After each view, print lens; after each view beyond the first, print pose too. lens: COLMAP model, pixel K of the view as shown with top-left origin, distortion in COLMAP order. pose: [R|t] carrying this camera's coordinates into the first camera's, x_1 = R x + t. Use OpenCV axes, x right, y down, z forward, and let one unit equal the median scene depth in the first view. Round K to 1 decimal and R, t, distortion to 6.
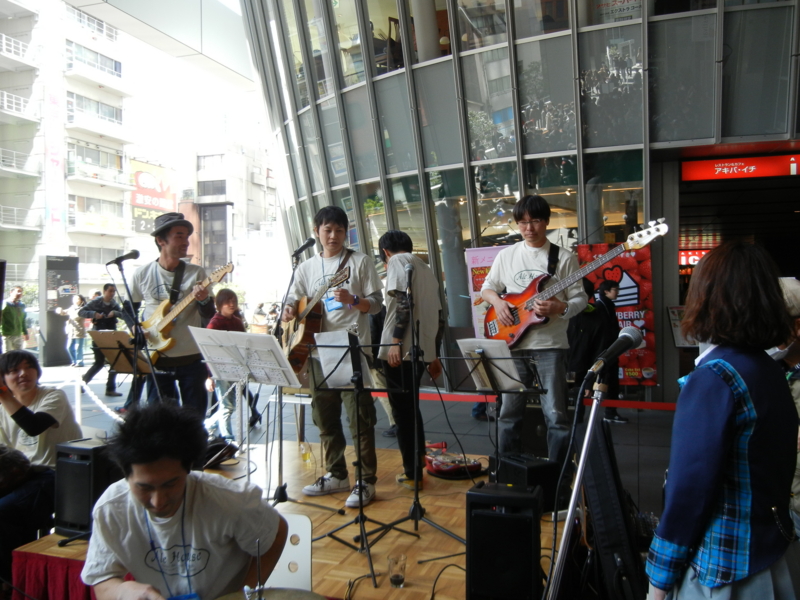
lens RADIAL K [[696.8, 0, 397.4], [0, 696.8, 302.4], [0, 0, 1]] dist [0.002405, 0.009918]
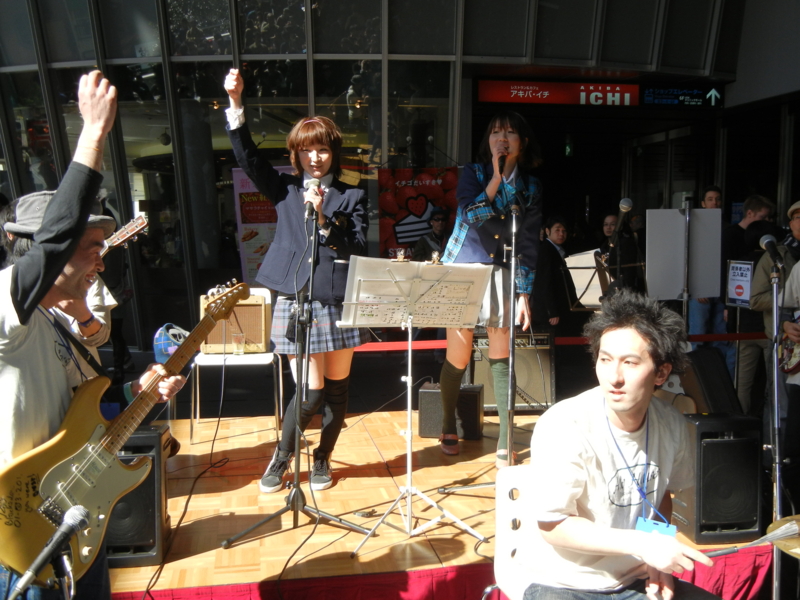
lens RADIAL K [[876.2, 0, 400.0], [0, 876.2, 300.0], [0, 0, 1]] dist [0.053000, -0.022953]
pose [[0.863823, -0.034443, 0.502616, -0.266263], [0.003573, 0.998054, 0.062254, 0.010886], [-0.503782, -0.051980, 0.862265, 0.059495]]
